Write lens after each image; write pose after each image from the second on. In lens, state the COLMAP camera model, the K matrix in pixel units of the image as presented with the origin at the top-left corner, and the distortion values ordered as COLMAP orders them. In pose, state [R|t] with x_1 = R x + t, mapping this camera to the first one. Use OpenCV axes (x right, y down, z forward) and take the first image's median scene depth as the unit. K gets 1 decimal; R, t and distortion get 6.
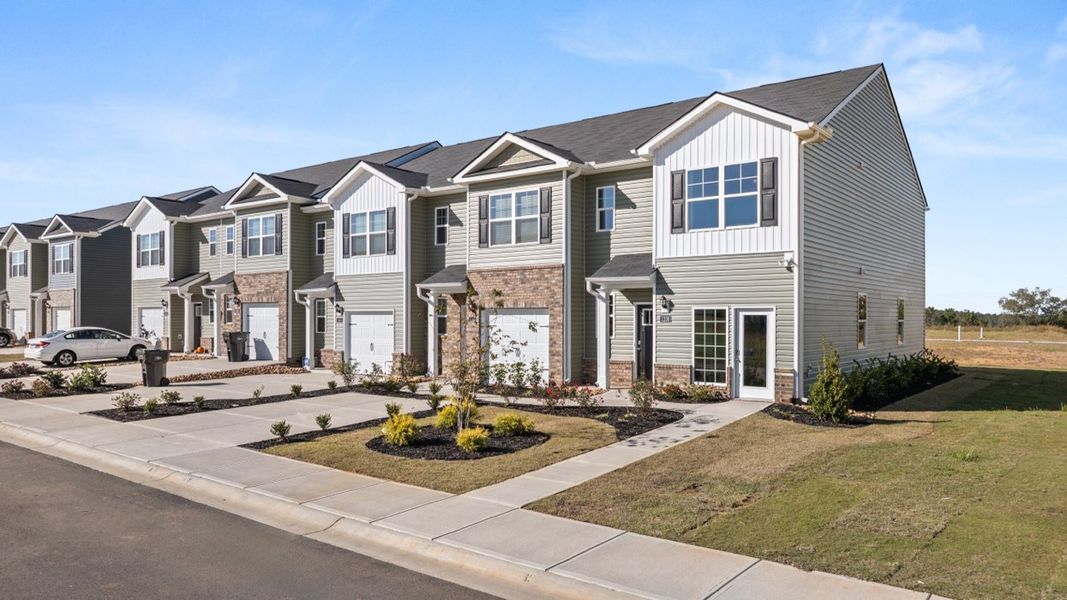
lens RADIAL K [[755.9, 0, 528.3], [0, 755.9, 324.4], [0, 0, 1]] dist [-0.014669, 0.004461]
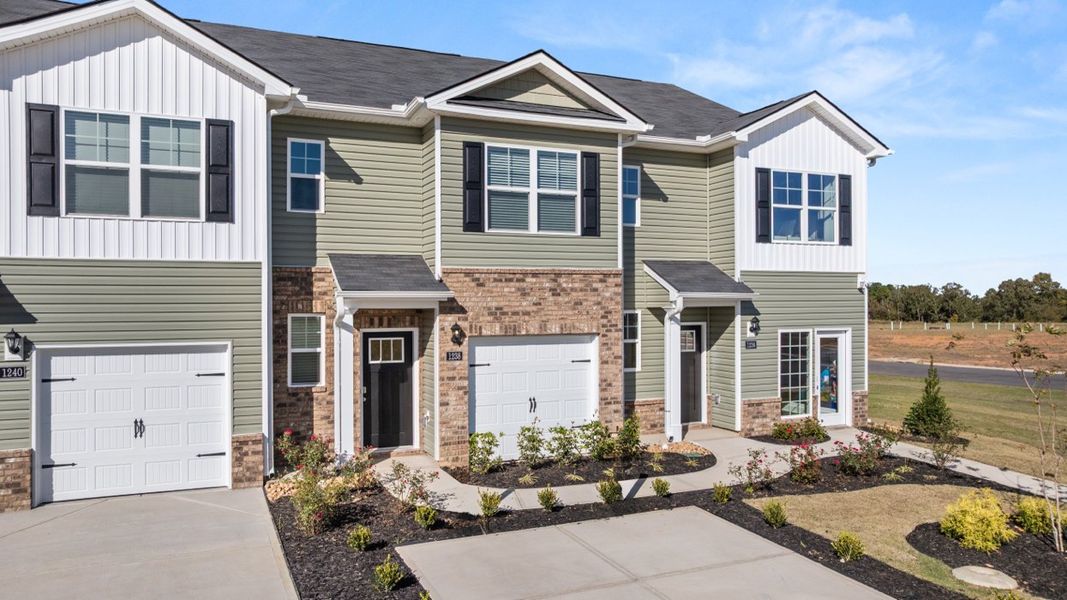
lens RADIAL K [[755.9, 0, 524.2], [0, 755.9, 302.0], [0, 0, 1]] dist [-0.014669, 0.004461]
pose [[0.478354, 0.003742, 0.878159, -0.584353], [0.013585, 0.999840, -0.011660, -0.042255], [-0.878062, 0.017507, 0.478227, 0.729205]]
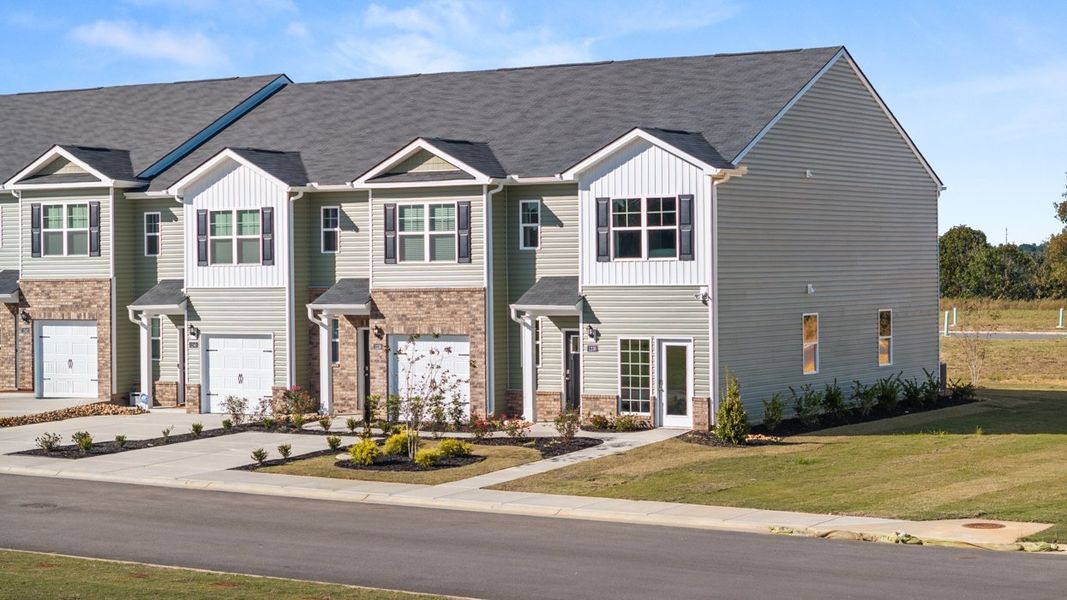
lens RADIAL K [[2115.5, 0, 530.1], [0, 2115.5, 309.0], [0, 0, 1]] dist [-0.153003, 0.000000]
pose [[0.994906, -0.013402, 0.099907, -0.151742], [0.012238, 0.999850, 0.012247, -0.082005], [-0.100057, -0.010962, 0.994921, -1.516910]]
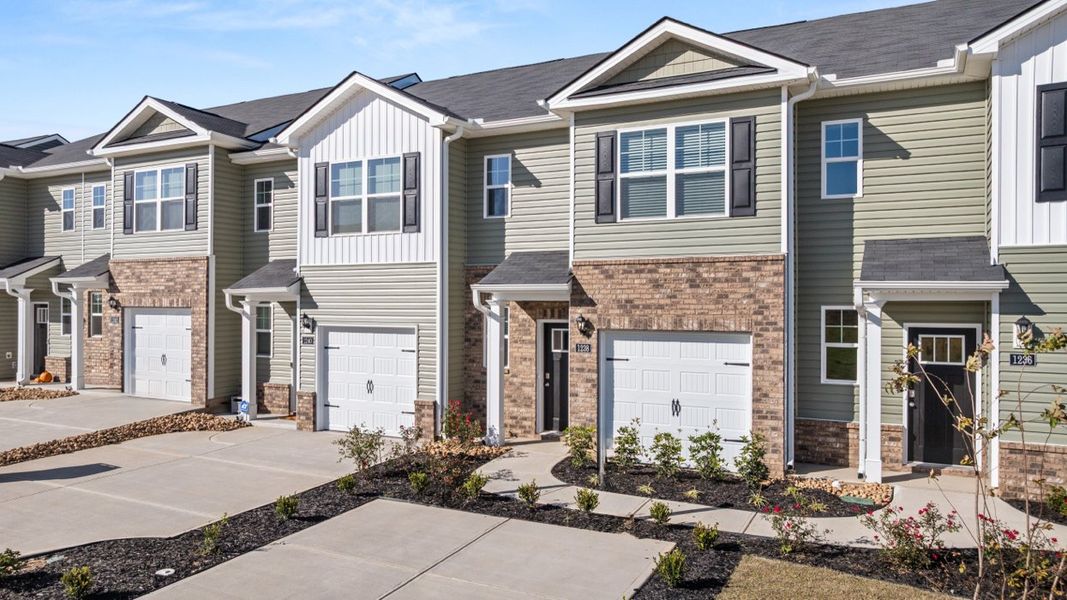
lens RADIAL K [[755.9, 0, 530.8], [0, 755.9, 293.6], [0, 0, 1]] dist [-0.014669, 0.004461]
pose [[0.983832, 0.000140, 0.179093, -0.230321], [0.002562, 0.999886, -0.014851, -0.041984], [-0.179075, 0.015069, 0.983720, 0.474755]]
